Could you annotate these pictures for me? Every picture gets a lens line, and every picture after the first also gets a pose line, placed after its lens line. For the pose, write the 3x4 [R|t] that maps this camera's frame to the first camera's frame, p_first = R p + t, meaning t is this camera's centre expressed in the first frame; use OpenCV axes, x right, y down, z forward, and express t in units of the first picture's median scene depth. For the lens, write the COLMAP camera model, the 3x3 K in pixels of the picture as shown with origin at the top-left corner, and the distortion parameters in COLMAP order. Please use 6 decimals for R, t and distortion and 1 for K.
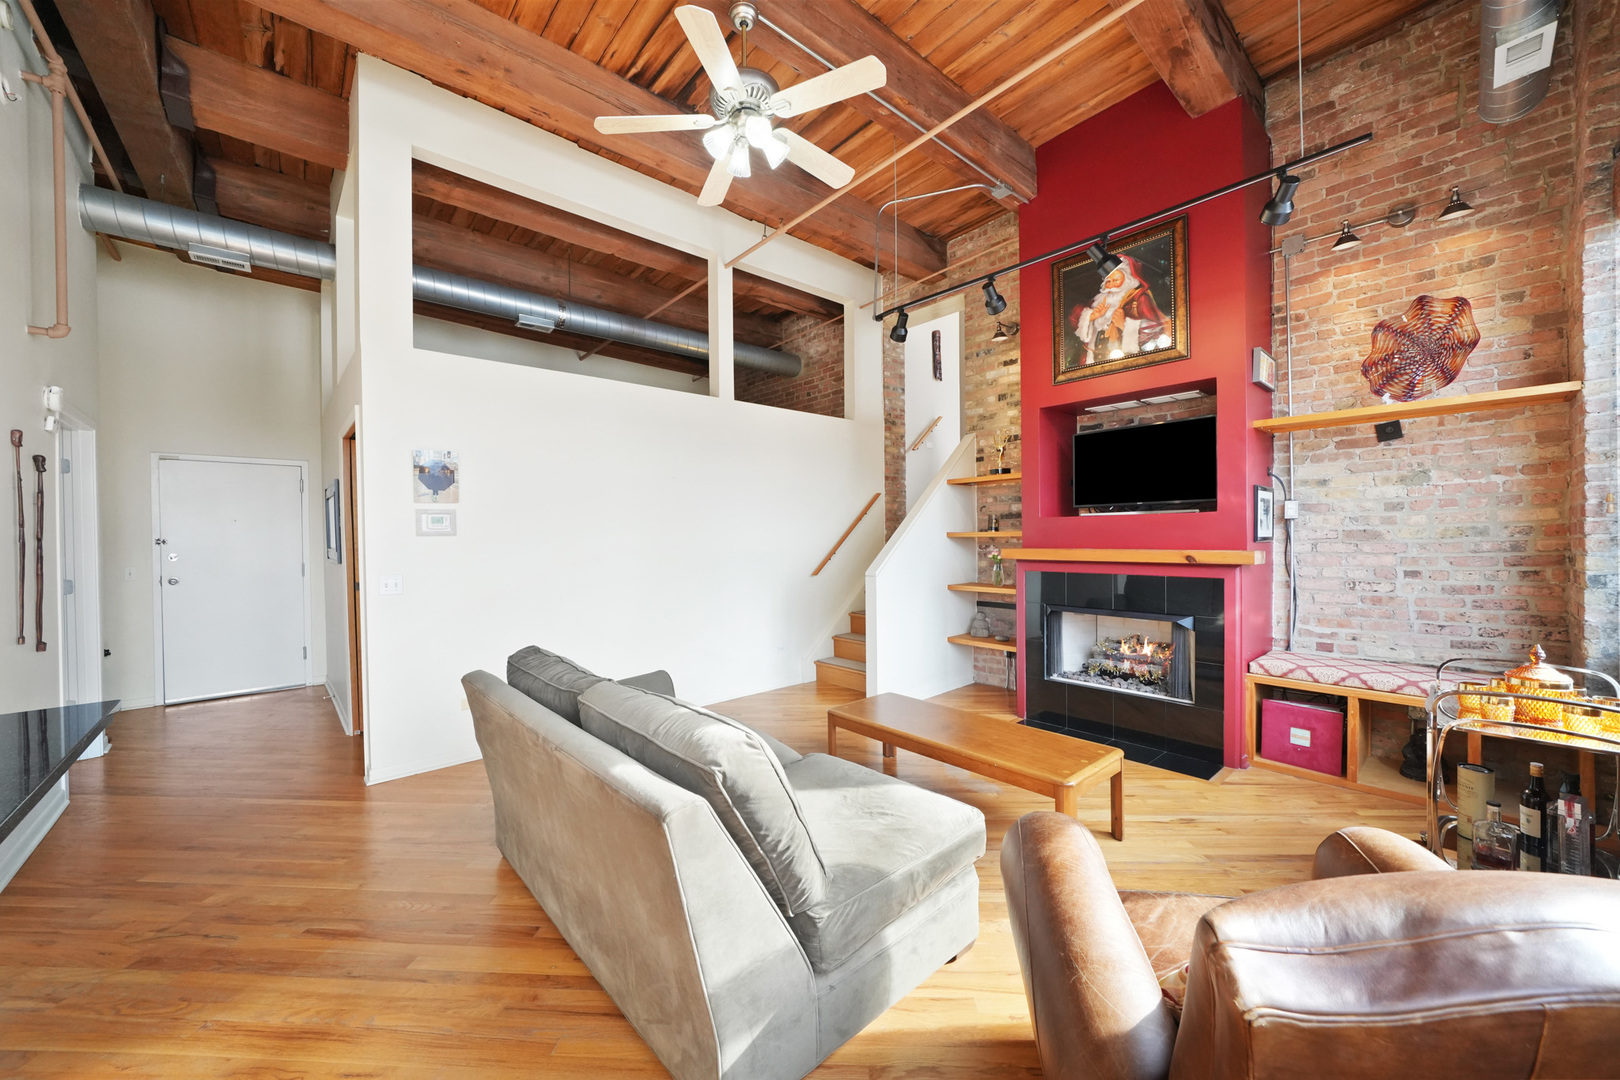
lens RADIAL K [[603.9, 0, 809.5], [0, 603.9, 542.2], [0, 0, 1]] dist [-0.019599, 0.003126]
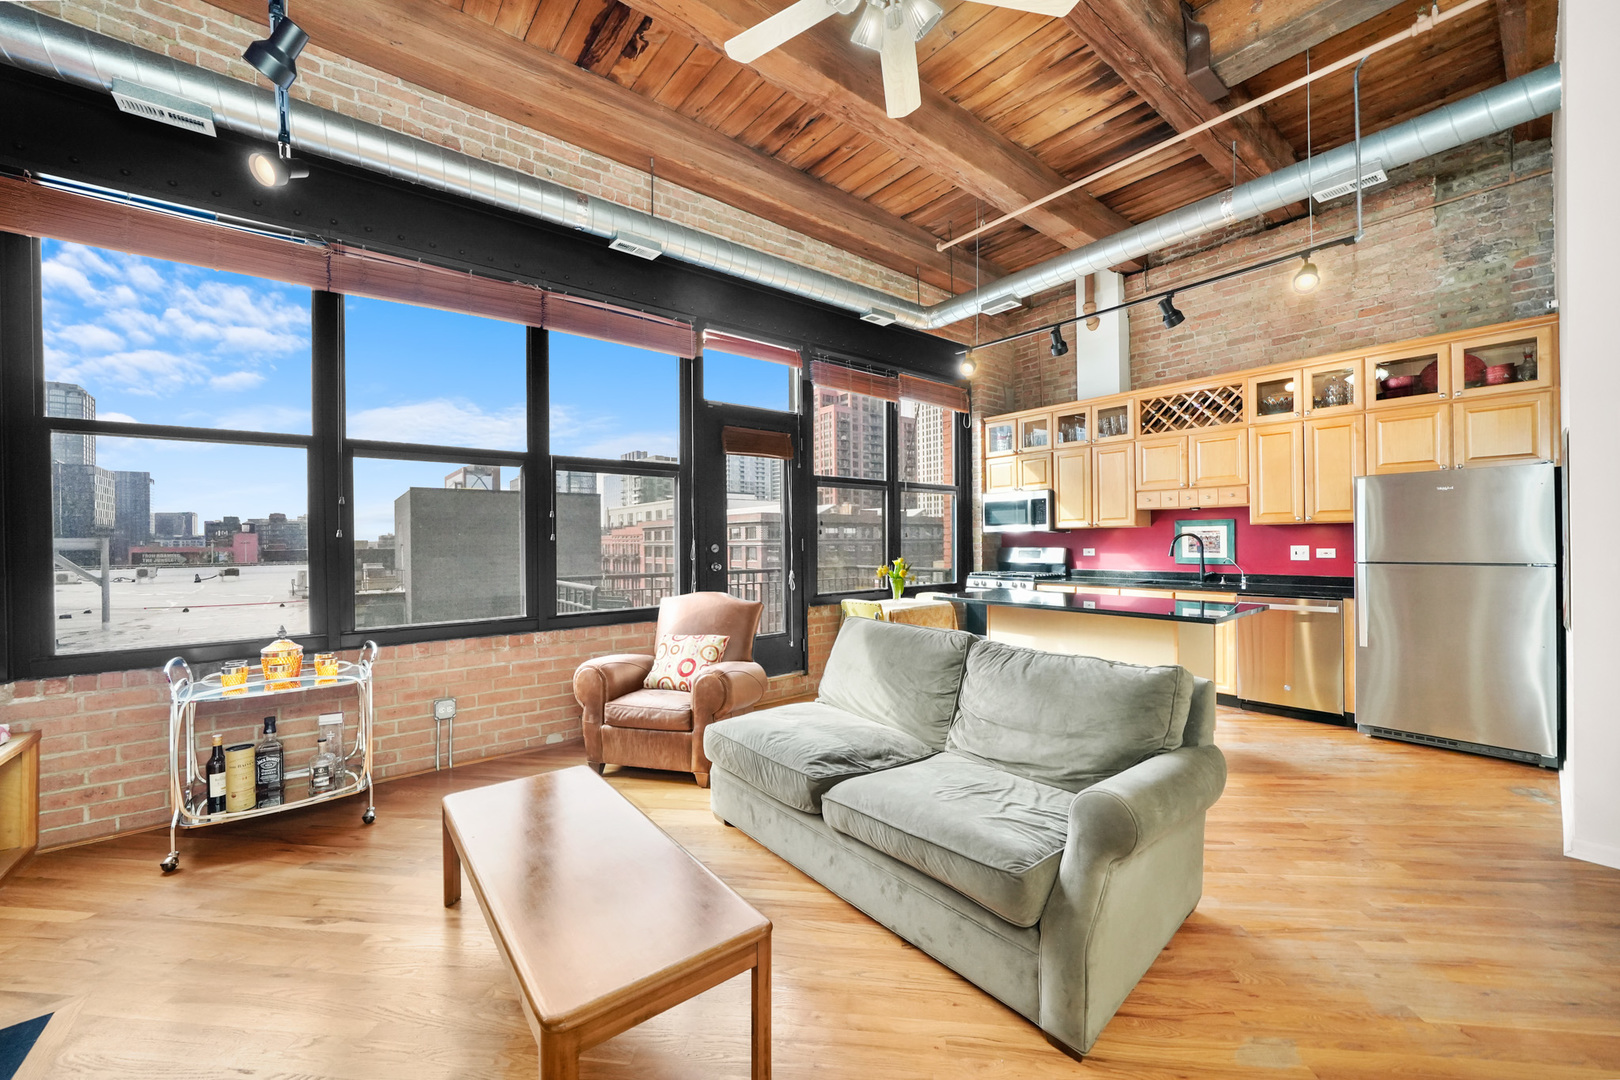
lens RADIAL K [[603.9, 0, 810.8], [0, 603.9, 544.1], [0, 0, 1]] dist [-0.019599, 0.003126]
pose [[-0.998677, 0.021259, 0.046830, -0.027846], [0.021983, 0.999646, 0.015007, -0.003129], [-0.046494, 0.016017, -0.998790, 1.332534]]
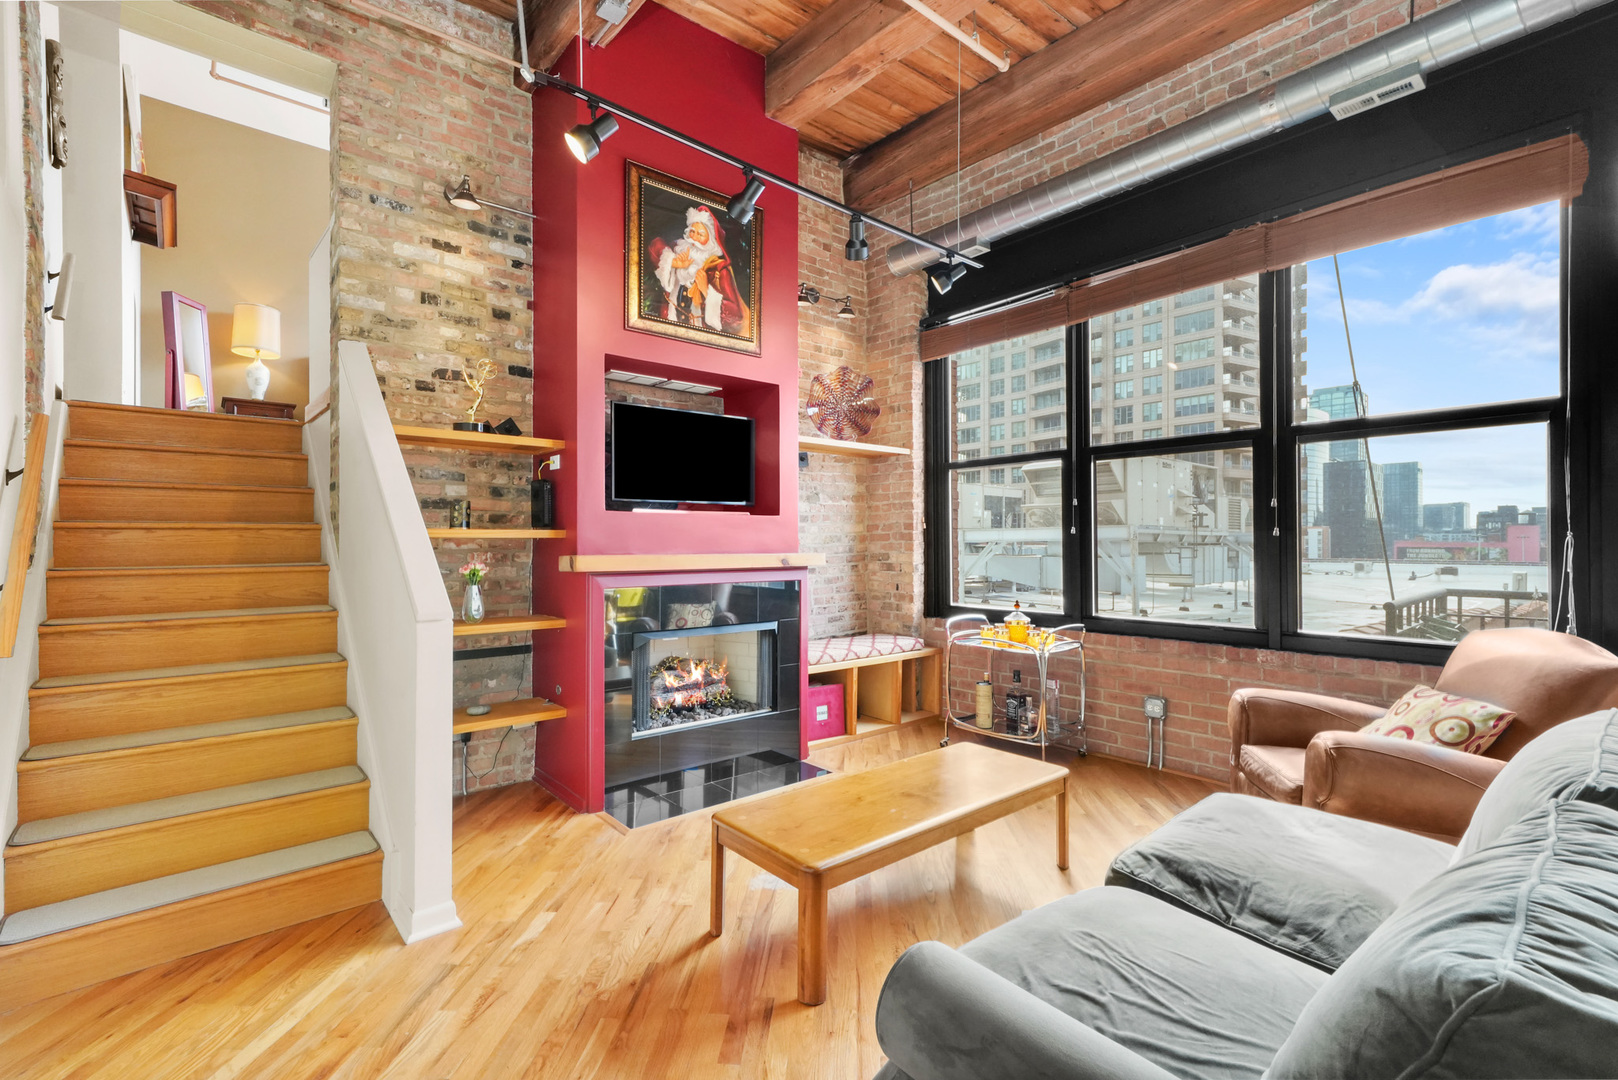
lens RADIAL K [[730.8, 0, 816.0], [0, 730.8, 539.6], [0, 0, 1]] dist [0.006171, 0.000639]
pose [[0.002387, 0.016830, 0.999856, -0.559447], [0.012661, 0.999778, -0.016859, 0.011191], [-0.999917, 0.012700, 0.002173, 0.924961]]
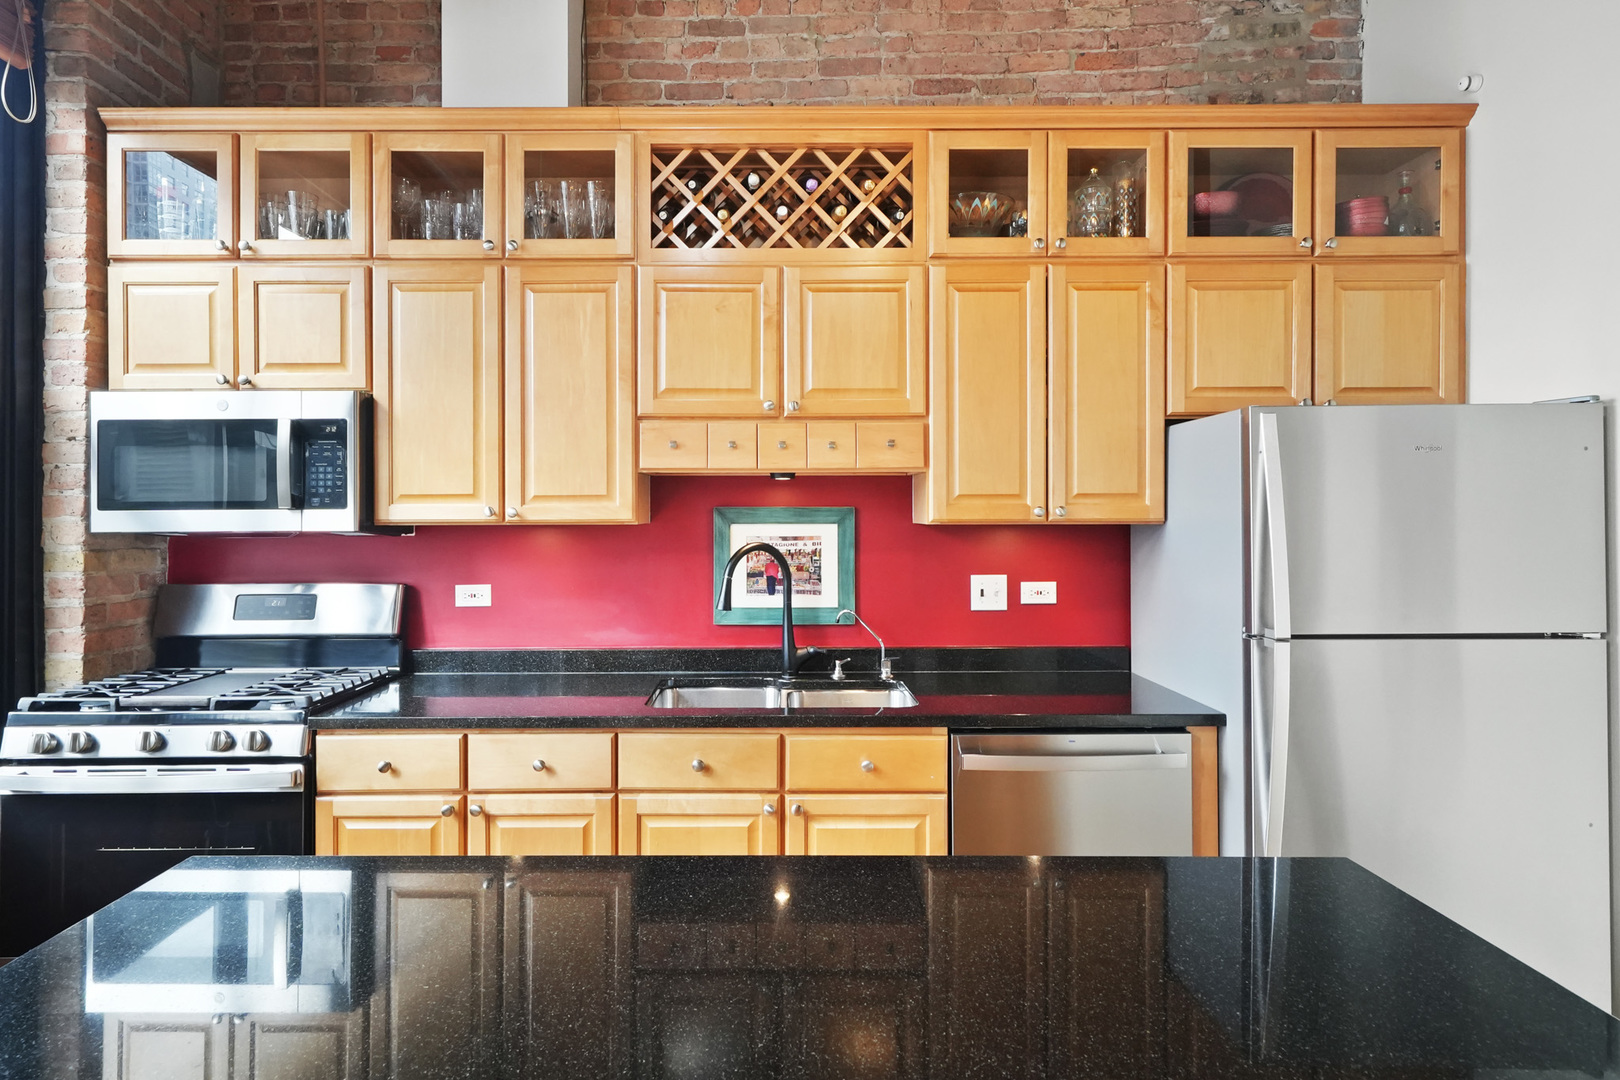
lens RADIAL K [[898.4, 0, 779.9], [0, 898.4, 524.8], [0, 0, 1]] dist [0.002537, -0.002156]
pose [[-0.676375, 0.020735, -0.736265, -0.309334], [0.003218, 0.999677, 0.025197, -0.024516], [0.736550, 0.014673, -0.676224, 0.369191]]
